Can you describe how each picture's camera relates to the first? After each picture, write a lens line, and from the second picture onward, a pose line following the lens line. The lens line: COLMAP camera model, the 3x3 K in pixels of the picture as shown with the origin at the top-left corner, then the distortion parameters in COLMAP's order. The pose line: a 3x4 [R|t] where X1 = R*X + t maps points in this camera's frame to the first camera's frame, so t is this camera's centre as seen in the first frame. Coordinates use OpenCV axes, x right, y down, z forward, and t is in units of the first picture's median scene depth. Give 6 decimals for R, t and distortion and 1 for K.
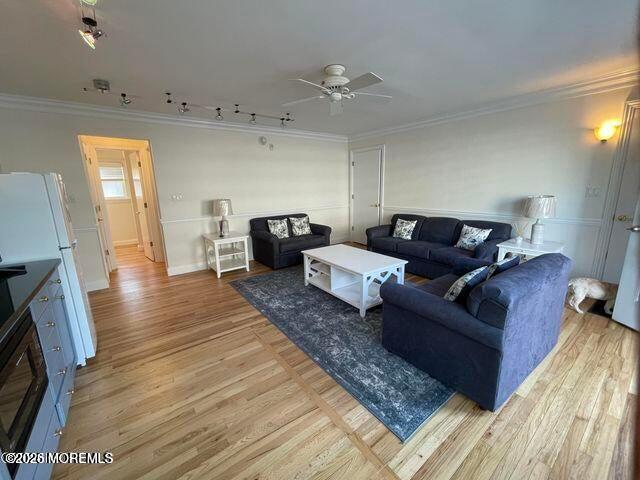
lens RADIAL K [[262.1, 0, 320.6], [0, 262.1, 238.1], [0, 0, 1]] dist [-0.000301, -0.000093]
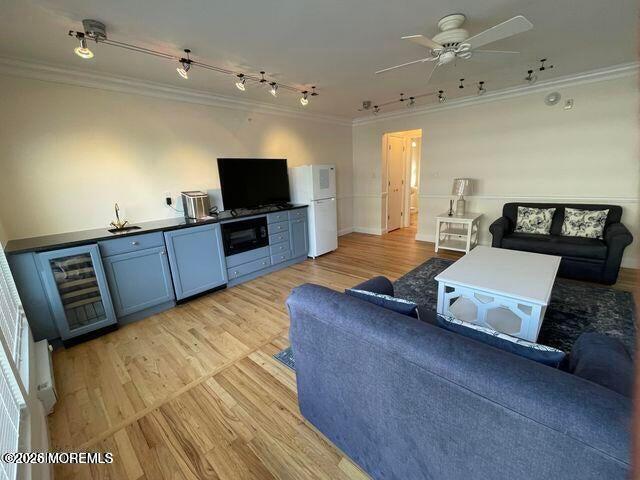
lens RADIAL K [[262.1, 0, 320.3], [0, 262.1, 237.7], [0, 0, 1]] dist [-0.000301, -0.000093]
pose [[0.192299, 0.243423, -0.950666, 0.691769], [-0.152236, 0.964419, 0.216150, -0.087047], [0.969456, 0.103160, 0.222514, 0.379051]]
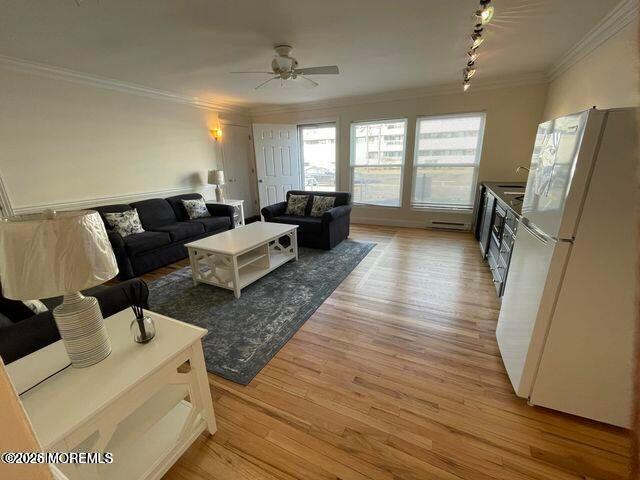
lens RADIAL K [[262.1, 0, 318.2], [0, 262.1, 240.3], [0, 0, 1]] dist [-0.000301, -0.000093]
pose [[-0.447705, -0.228719, 0.864435, -0.871616], [0.219229, 0.909152, 0.354092, -0.201884], [-0.866891, 0.348038, -0.356890, 1.178347]]
